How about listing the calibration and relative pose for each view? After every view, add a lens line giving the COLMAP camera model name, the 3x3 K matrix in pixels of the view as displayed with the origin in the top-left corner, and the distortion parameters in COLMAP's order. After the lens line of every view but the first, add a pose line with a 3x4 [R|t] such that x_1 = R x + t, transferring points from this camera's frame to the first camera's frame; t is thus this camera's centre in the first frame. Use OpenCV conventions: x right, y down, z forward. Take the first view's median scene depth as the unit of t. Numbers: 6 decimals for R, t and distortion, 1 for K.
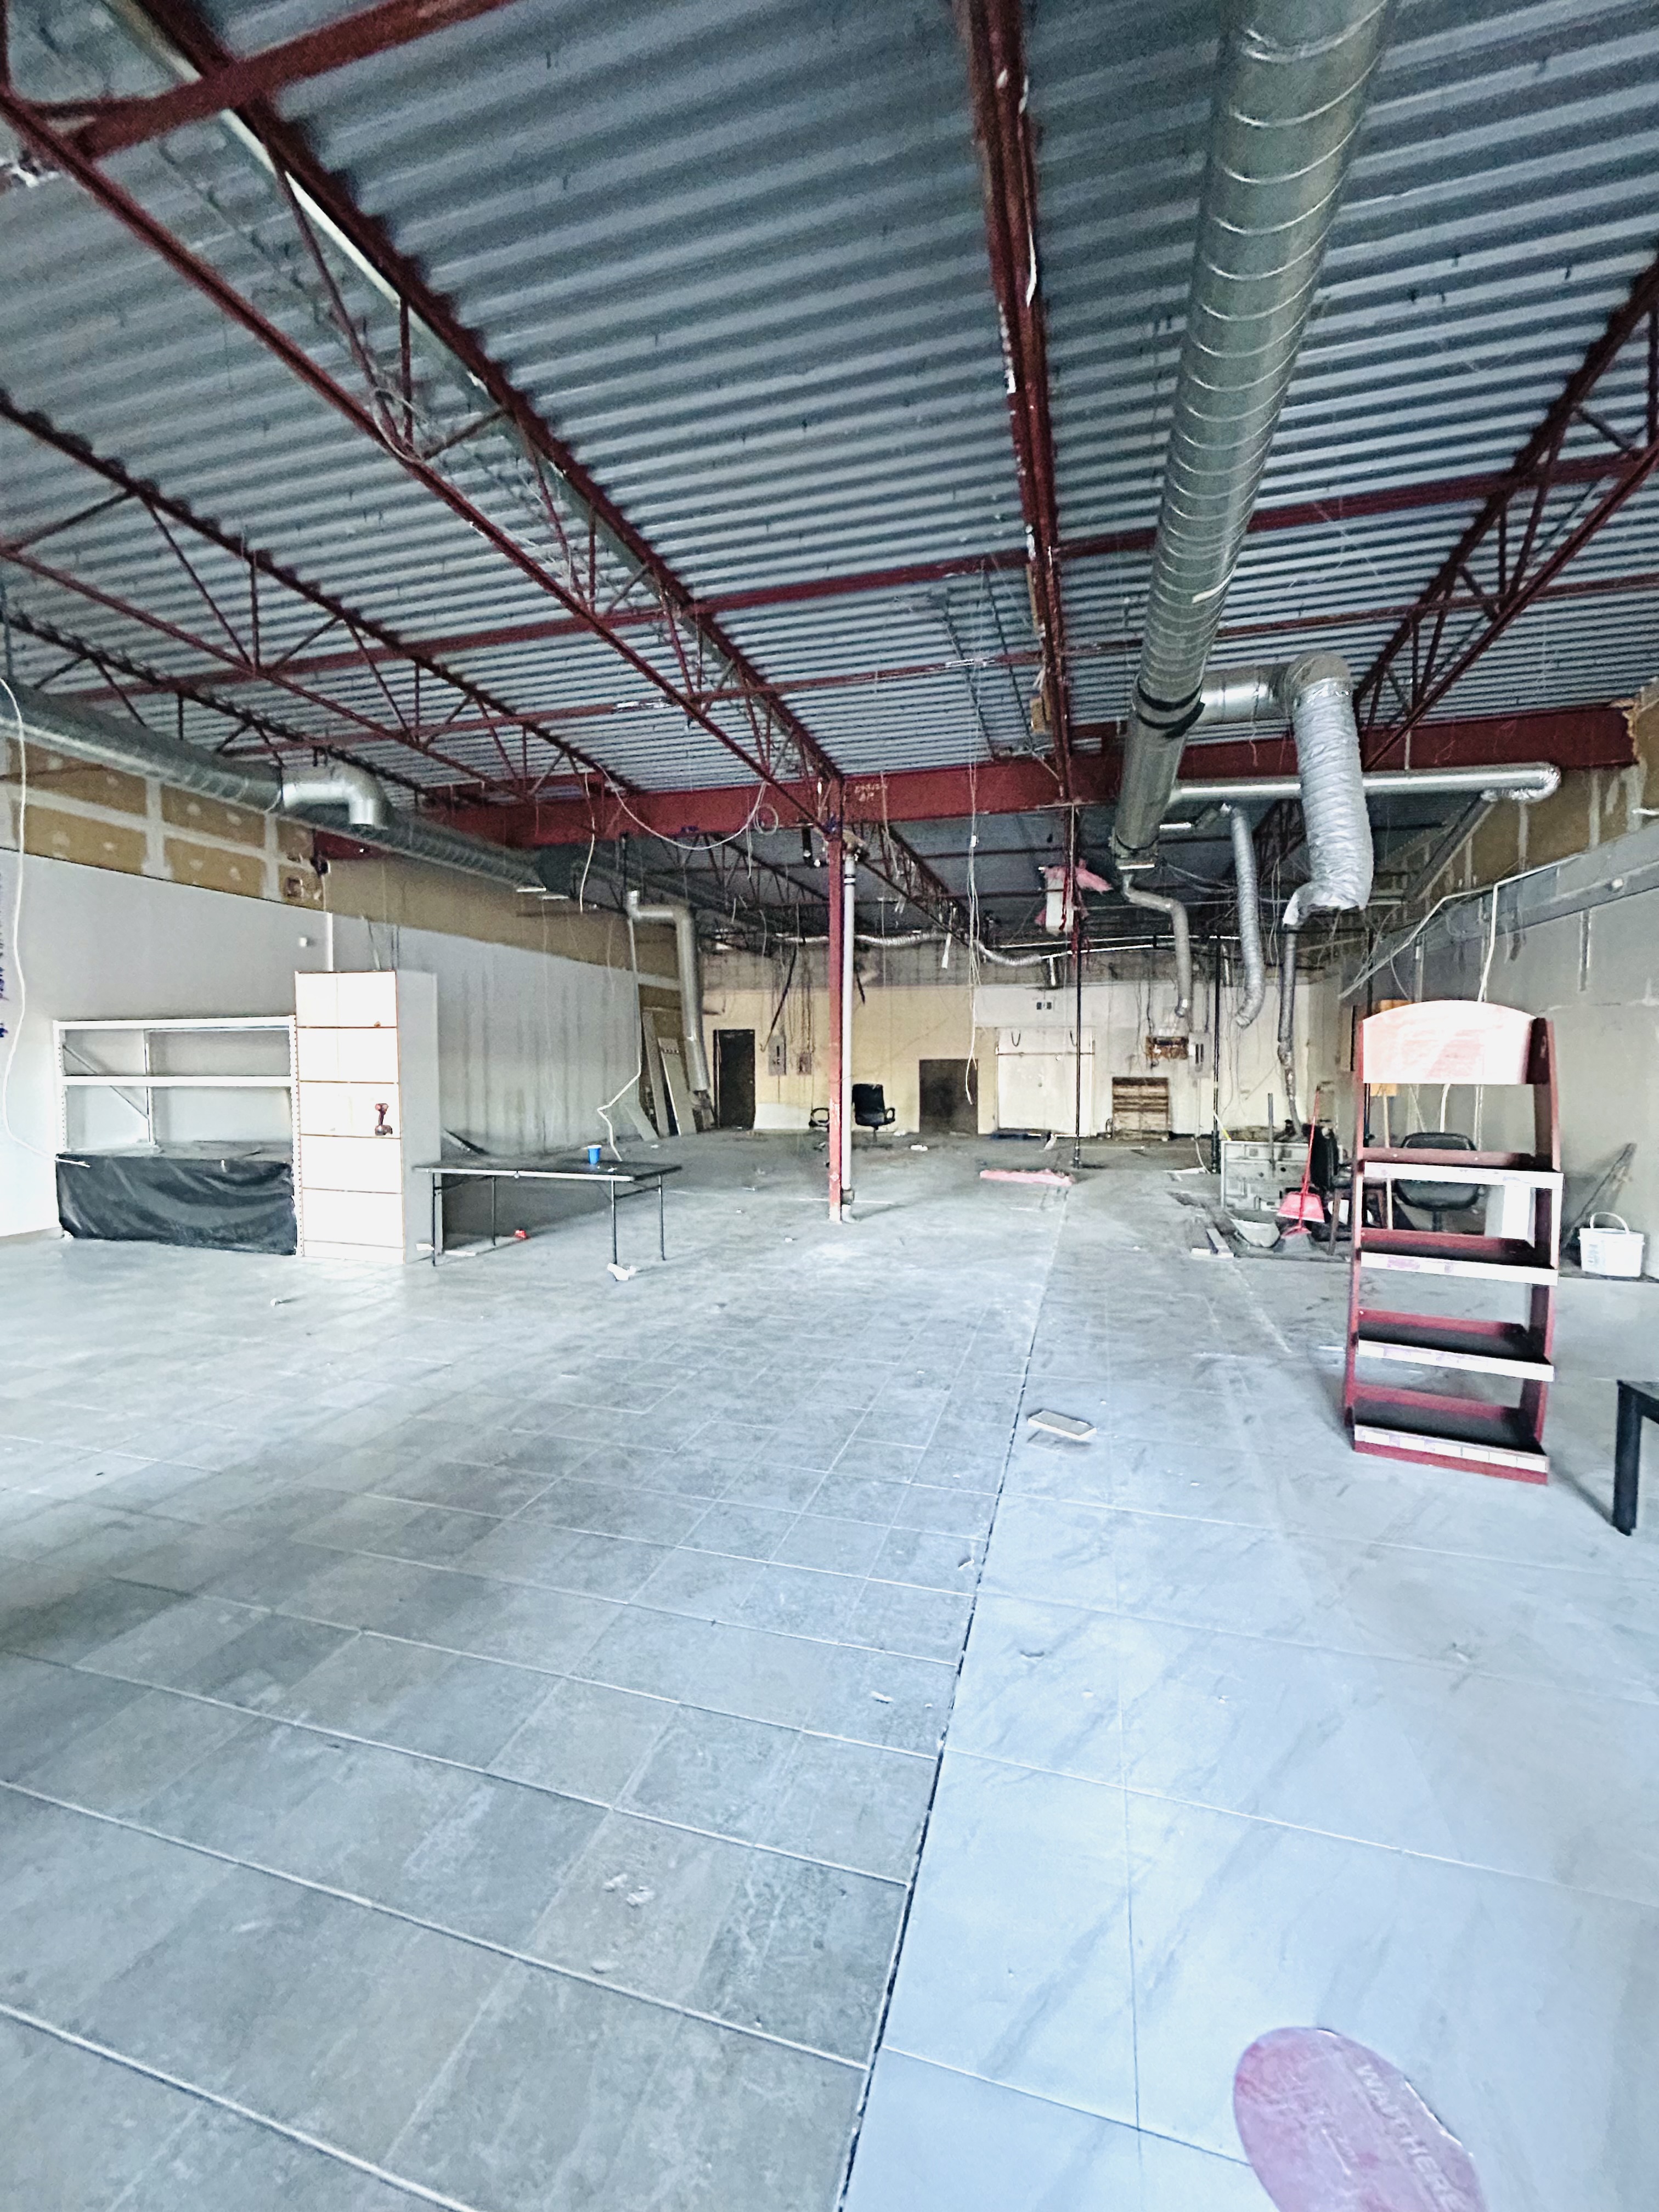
lens RADIAL K [[889.7, 0, 834.4], [0, 889.7, 1106.7], [0, 0, 1]] dist [-0.000120, -0.000042]
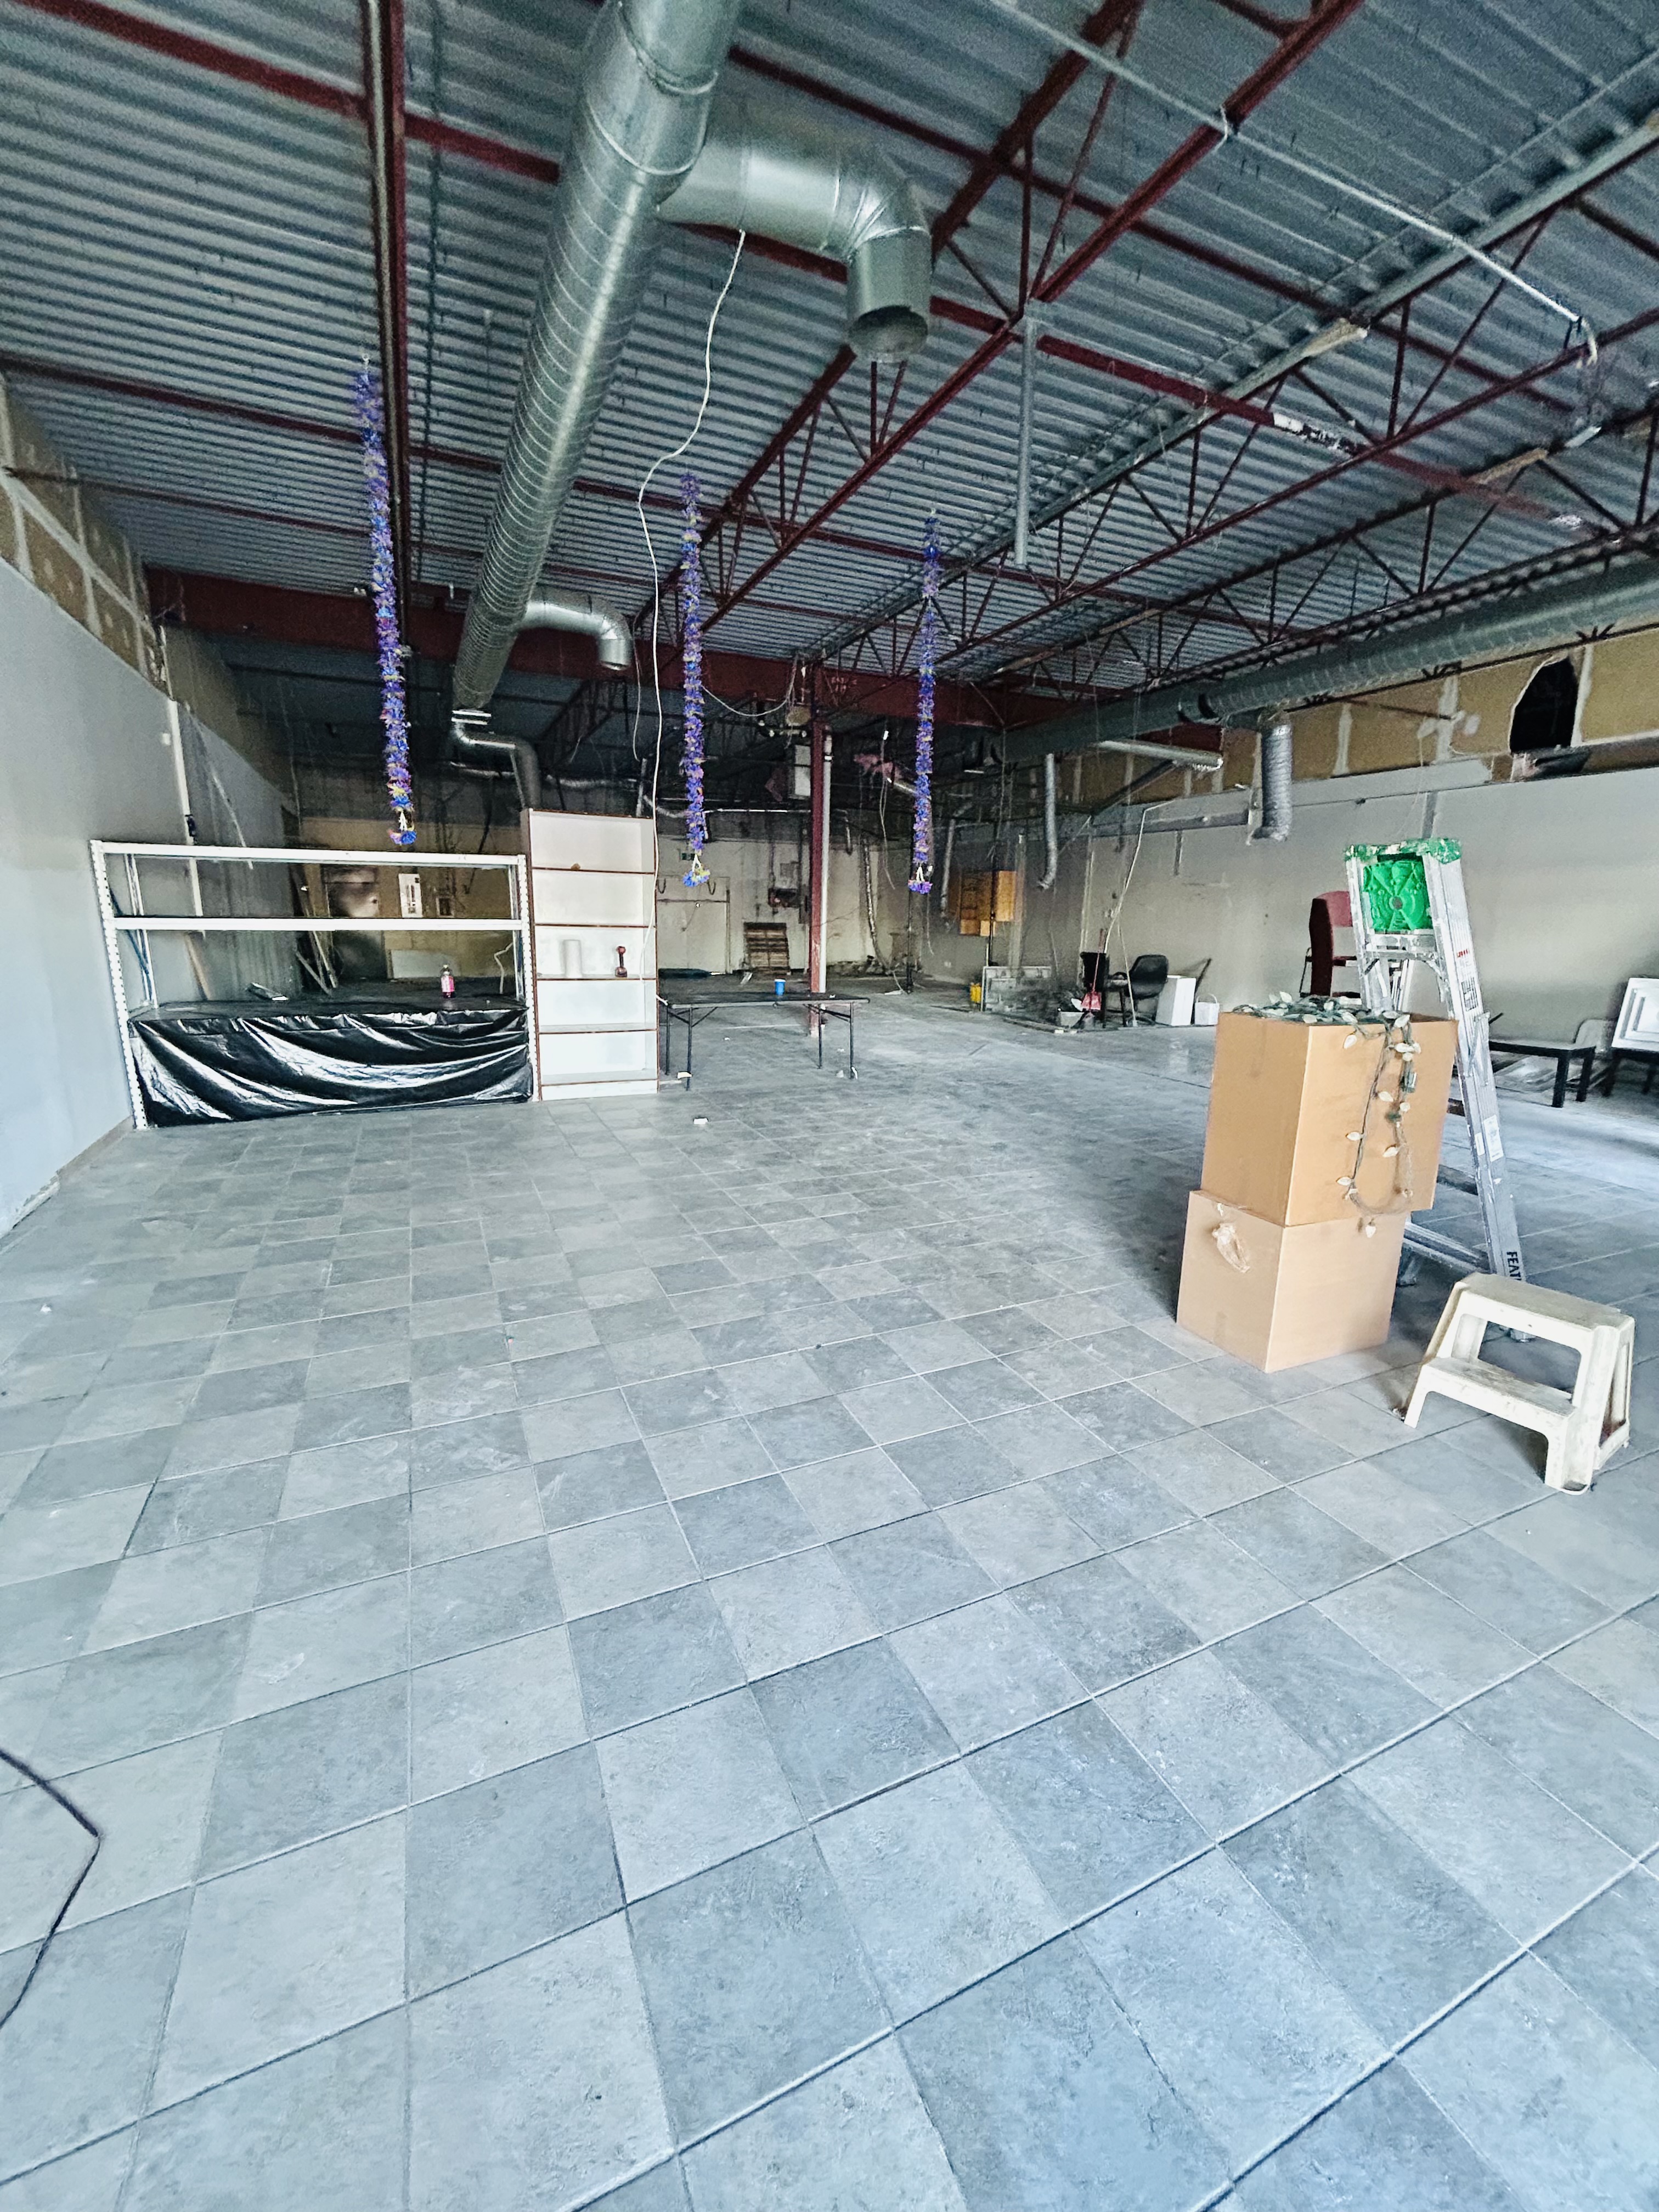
lens RADIAL K [[889.7, 0, 833.5], [0, 889.7, 1105.1], [0, 0, 1]] dist [-0.000120, -0.000042]
pose [[0.758870, -0.127230, 0.638694, -0.543155], [0.017688, 0.984396, 0.175078, 0.000805], [-0.651002, -0.121564, 0.749278, 0.015320]]
